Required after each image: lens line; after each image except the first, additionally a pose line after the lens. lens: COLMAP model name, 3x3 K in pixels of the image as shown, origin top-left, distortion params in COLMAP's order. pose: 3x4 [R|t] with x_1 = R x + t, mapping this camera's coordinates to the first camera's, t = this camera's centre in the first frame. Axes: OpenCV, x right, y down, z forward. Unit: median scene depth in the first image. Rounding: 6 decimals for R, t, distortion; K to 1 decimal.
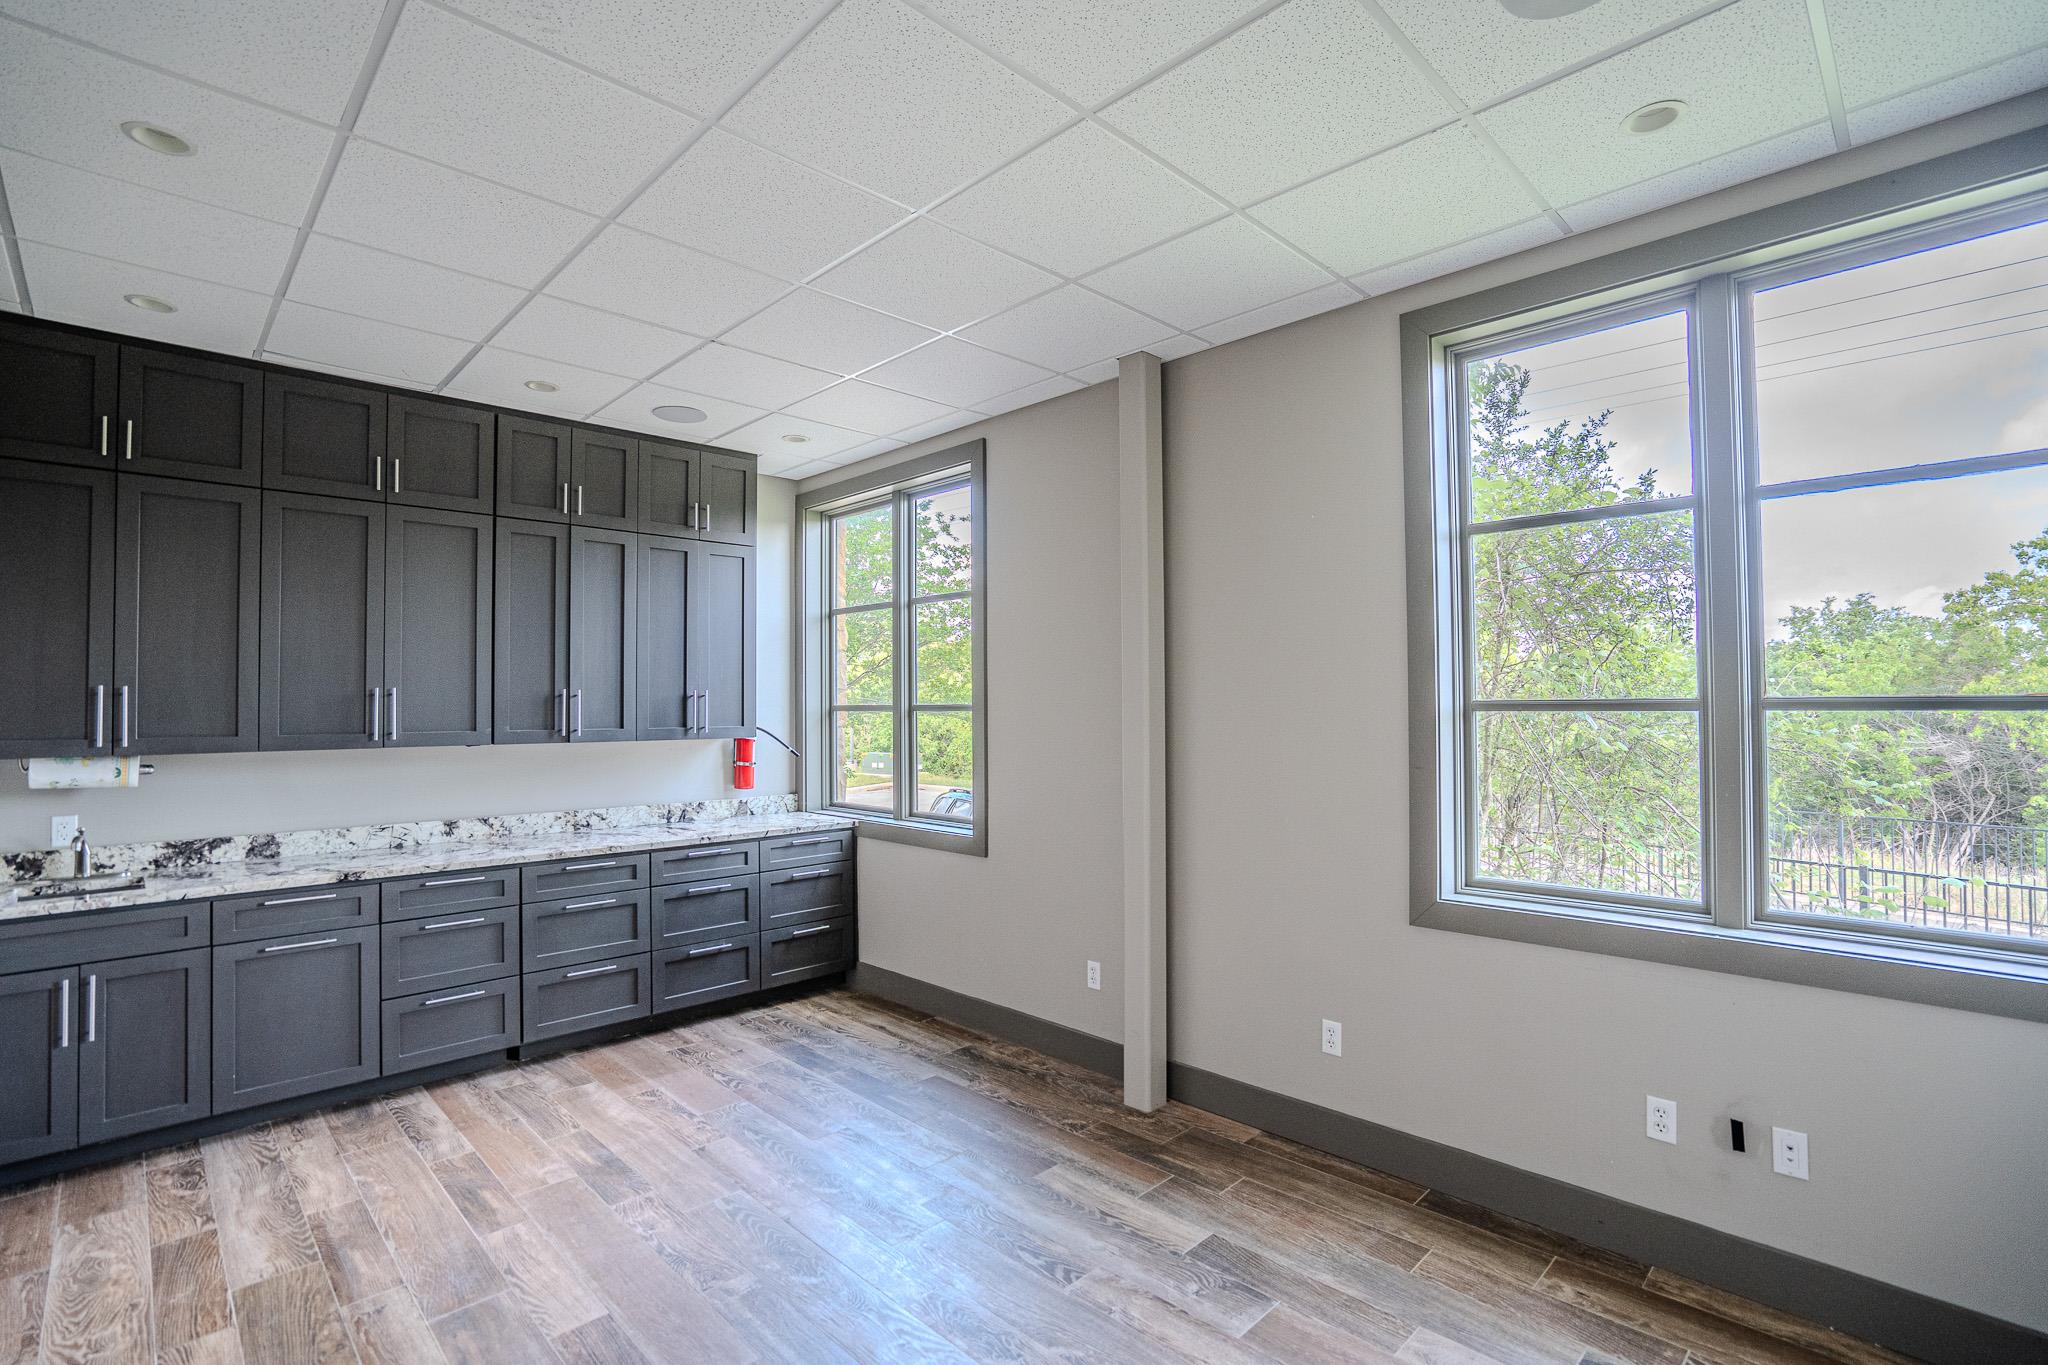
lens RADIAL K [[945.7, 0, 1002.8], [0, 945.7, 686.6], [0, 0, 1]] dist [-0.044162, 0.012997]
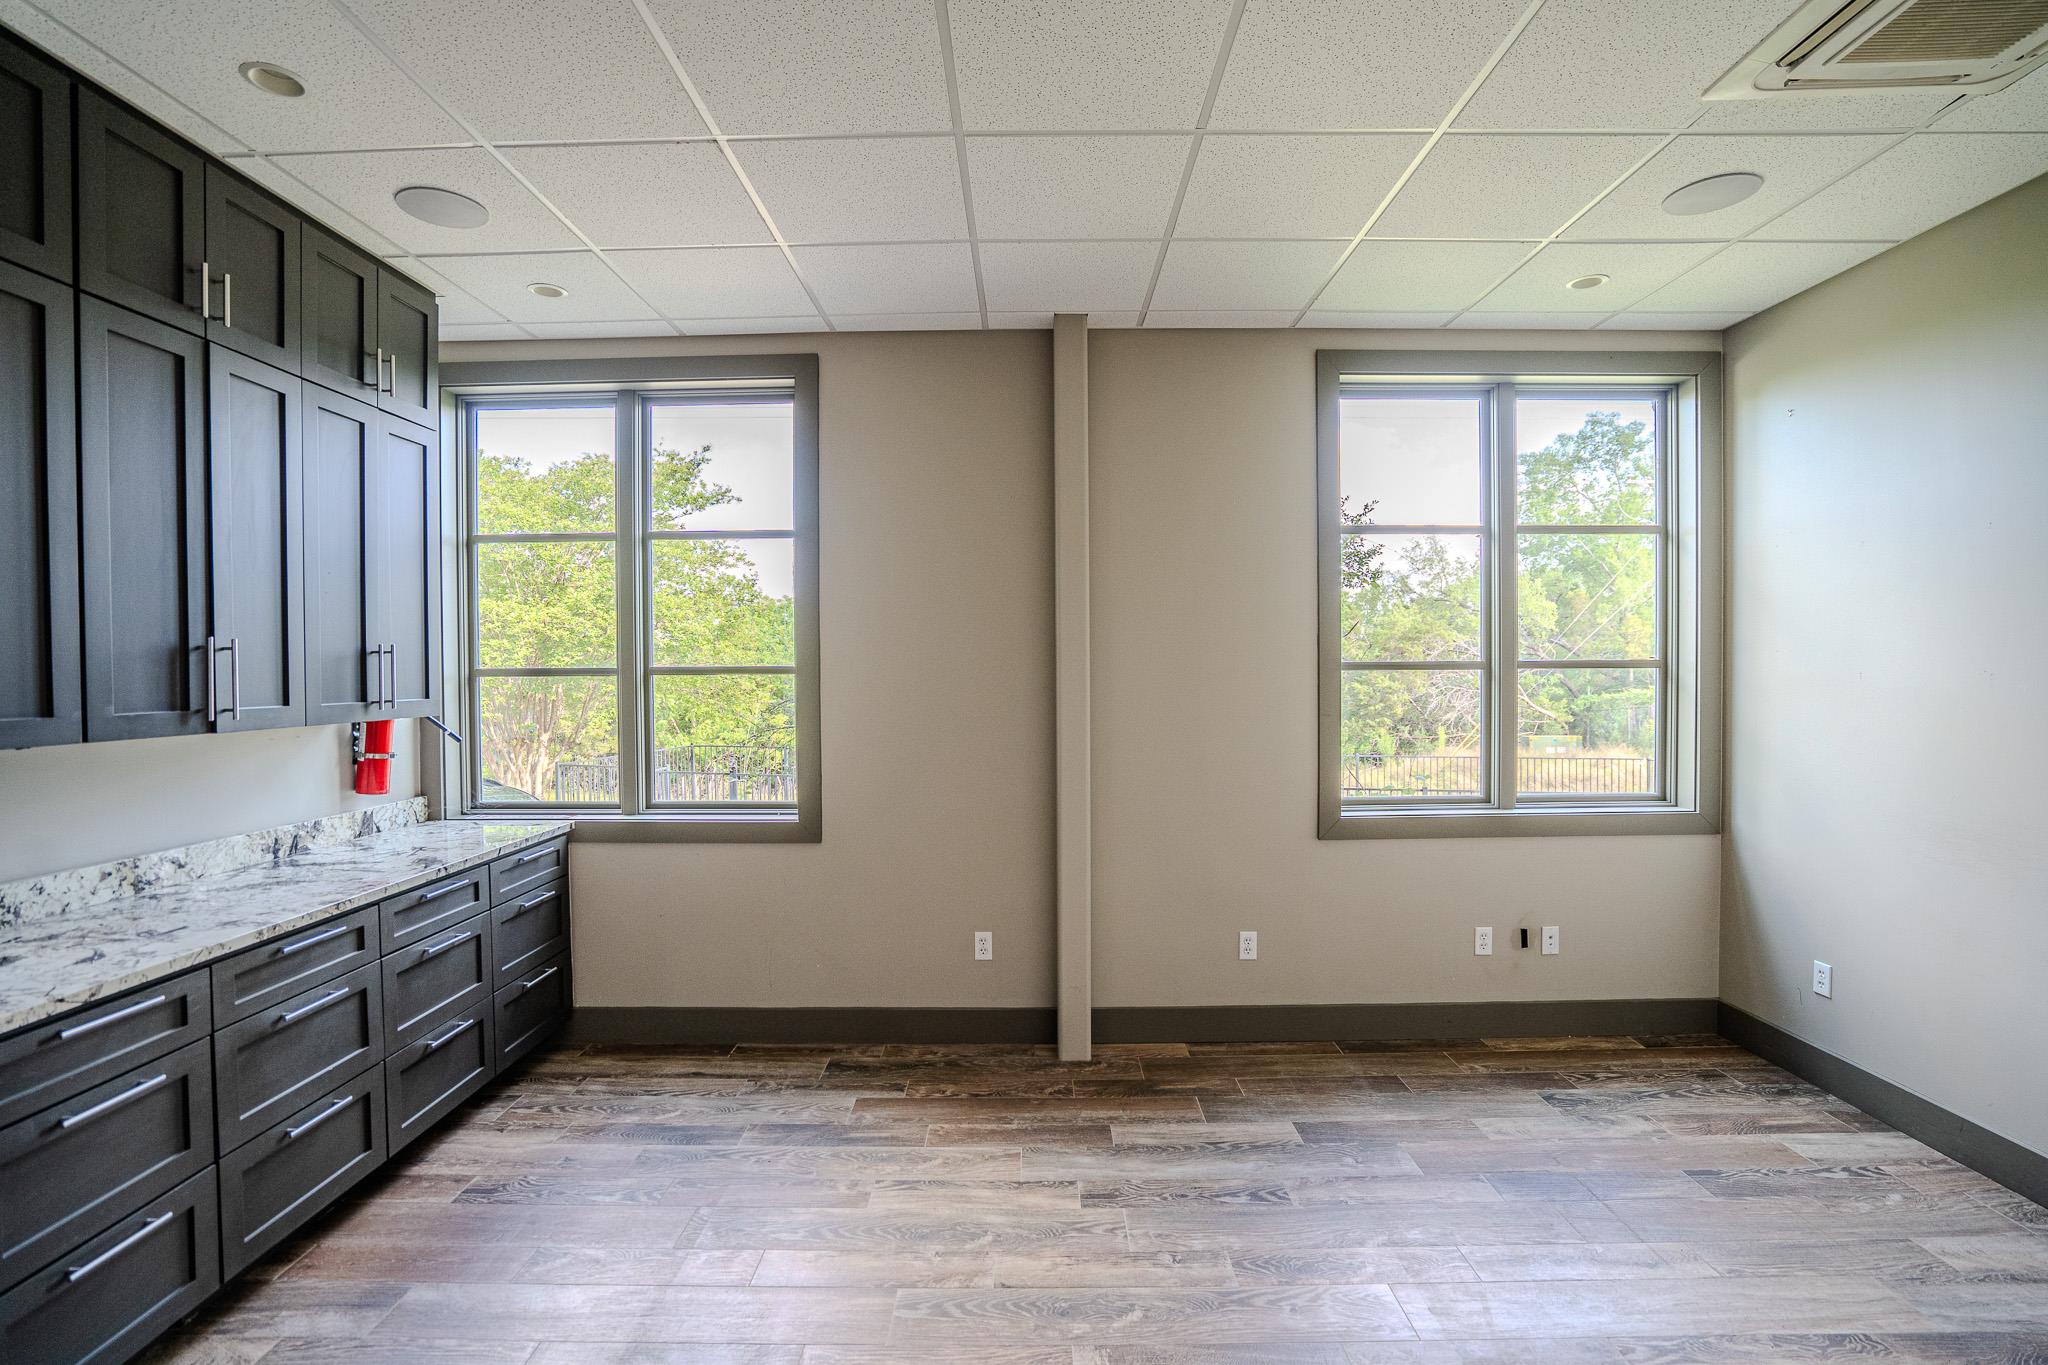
lens RADIAL K [[945.7, 0, 1024.1], [0, 945.7, 687.3], [0, 0, 1]] dist [-0.044162, 0.012997]
pose [[0.703889, -0.012708, 0.710196, -0.527123], [-0.011081, 0.999522, 0.028868, 0.011755], [-0.710224, -0.028189, 0.703411, 0.279219]]
